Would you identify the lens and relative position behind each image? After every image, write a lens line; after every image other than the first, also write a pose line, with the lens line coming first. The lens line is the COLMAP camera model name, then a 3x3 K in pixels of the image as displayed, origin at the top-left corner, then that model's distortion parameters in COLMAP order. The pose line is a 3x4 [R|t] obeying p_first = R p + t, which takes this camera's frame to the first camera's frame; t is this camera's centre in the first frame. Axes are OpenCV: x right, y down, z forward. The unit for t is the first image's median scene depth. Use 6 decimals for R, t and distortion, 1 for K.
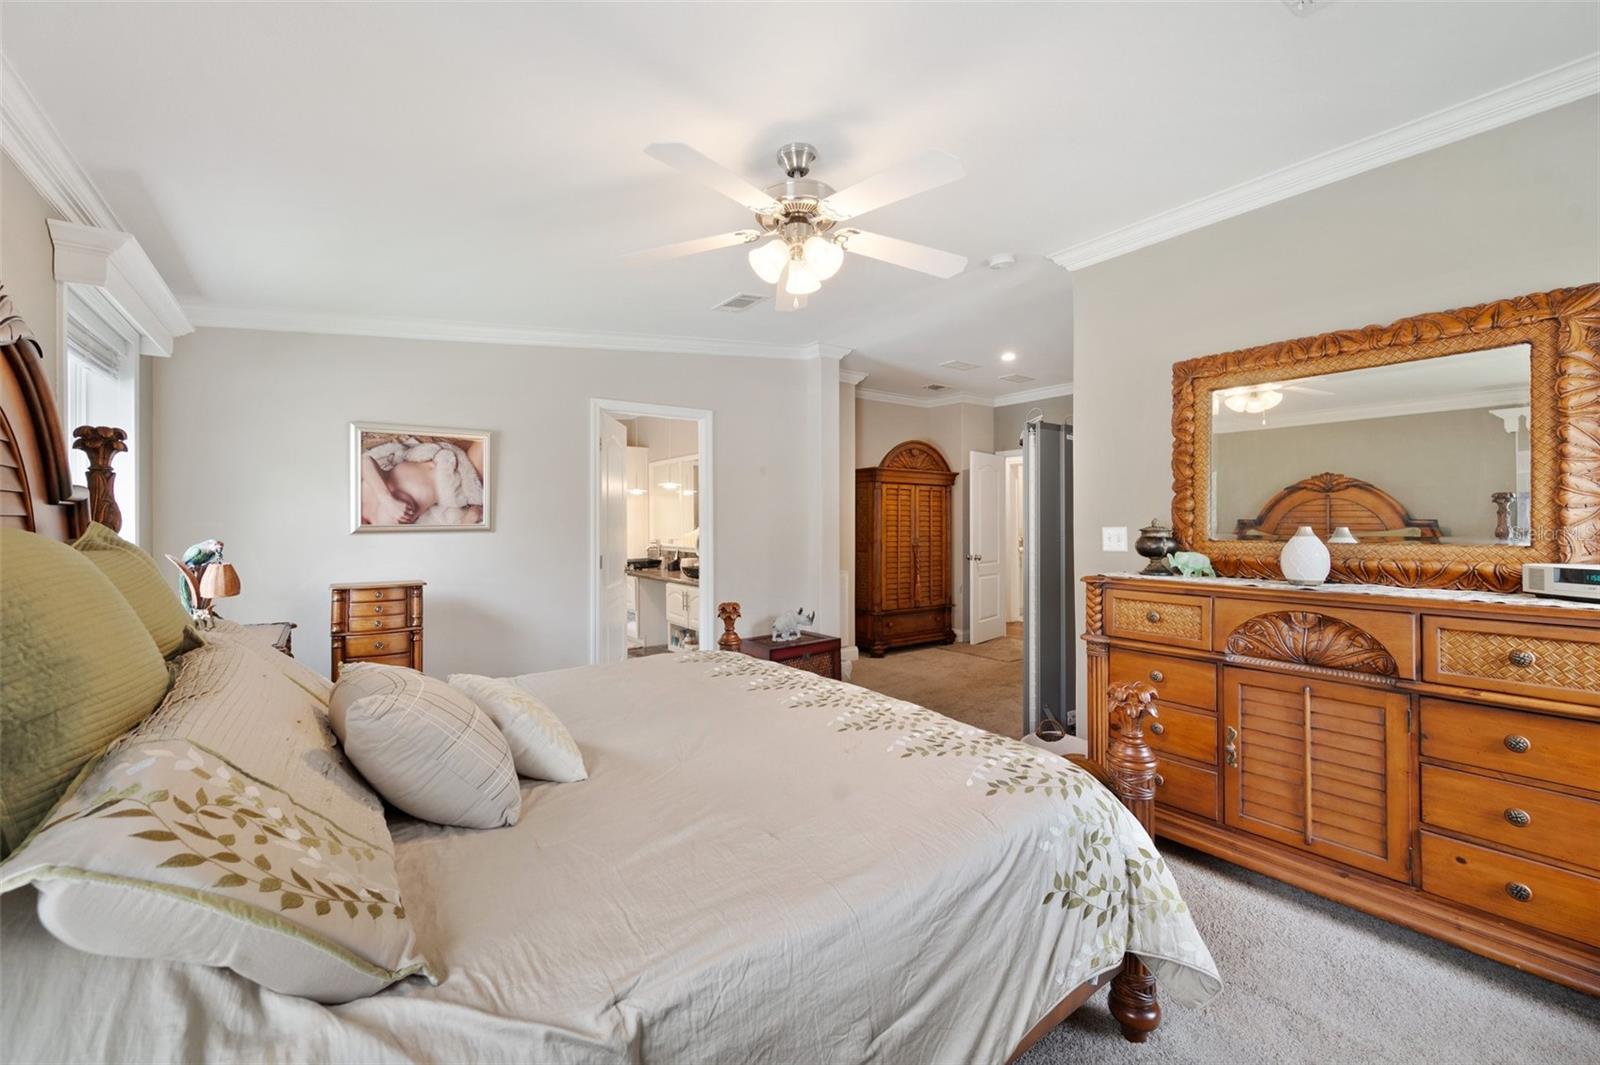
lens RADIAL K [[642.0, 0, 790.3], [0, 642.0, 526.9], [0, 0, 1]] dist [-0.001142, -0.000109]
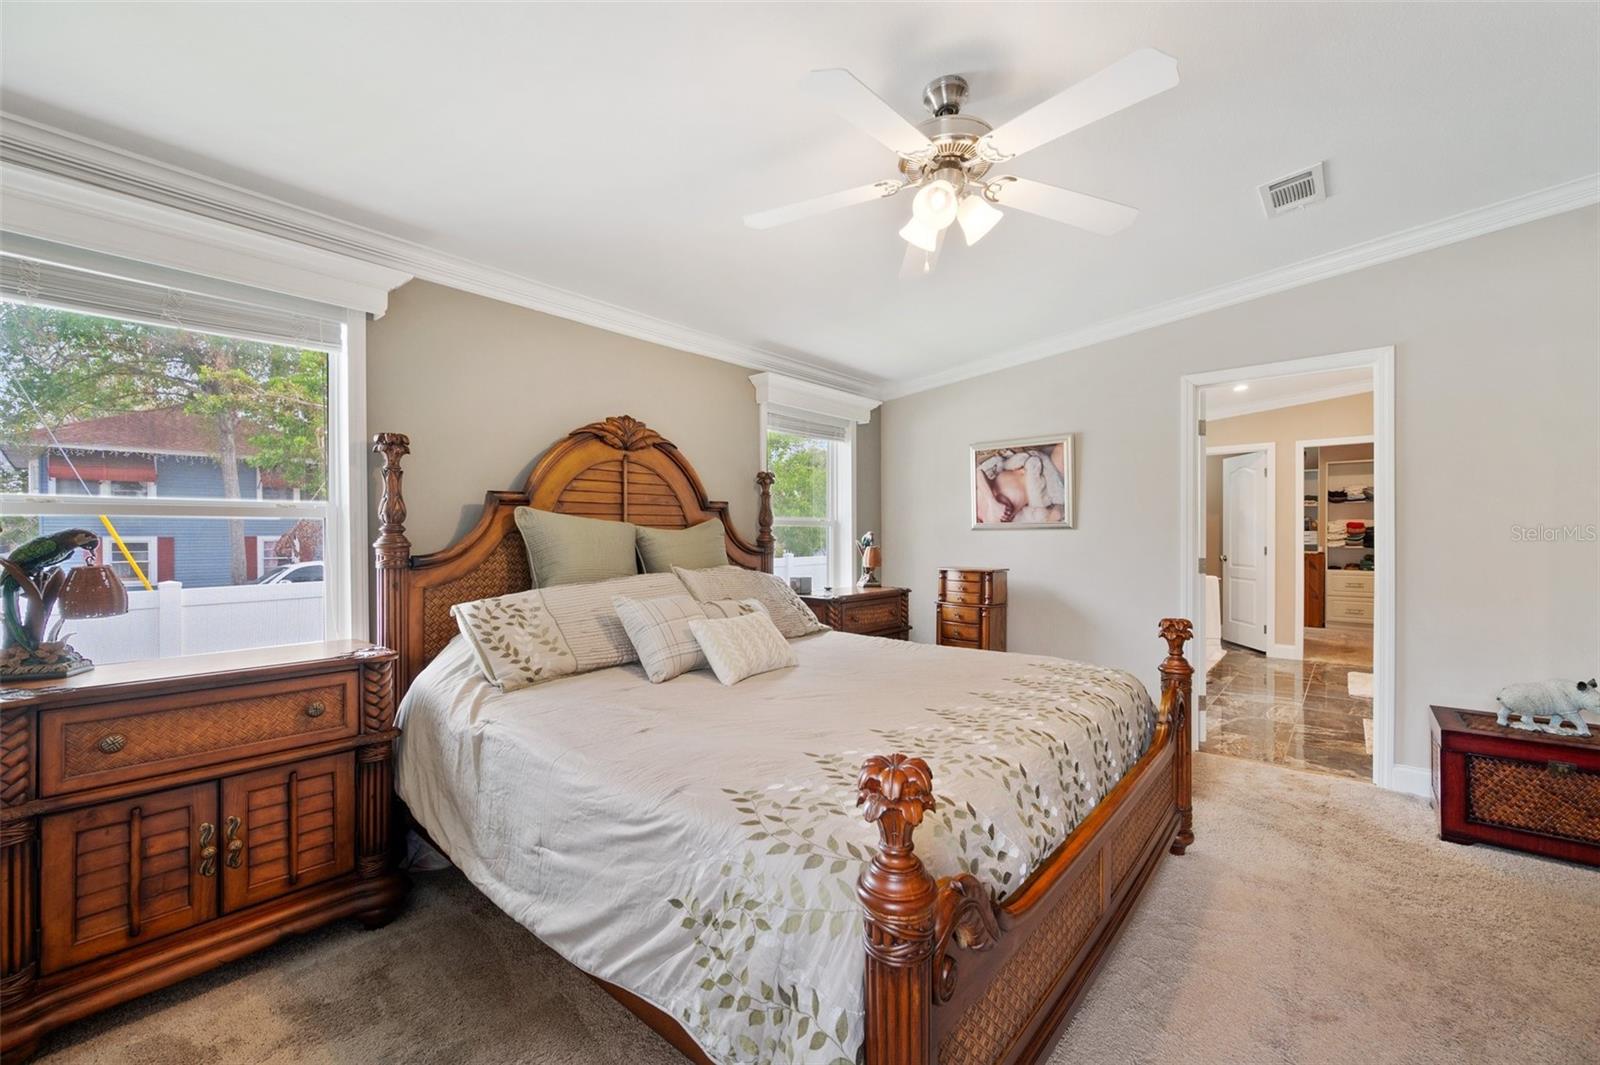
lens RADIAL K [[637.0, 0, 799.9], [0, 637.0, 535.1], [0, 0, 1]] dist [-0.000201, -0.000162]
pose [[0.229658, 0.007761, -0.973240, 0.482228], [-0.005978, 0.999961, 0.006563, 0.014230], [0.973253, 0.004311, 0.229696, 0.346390]]
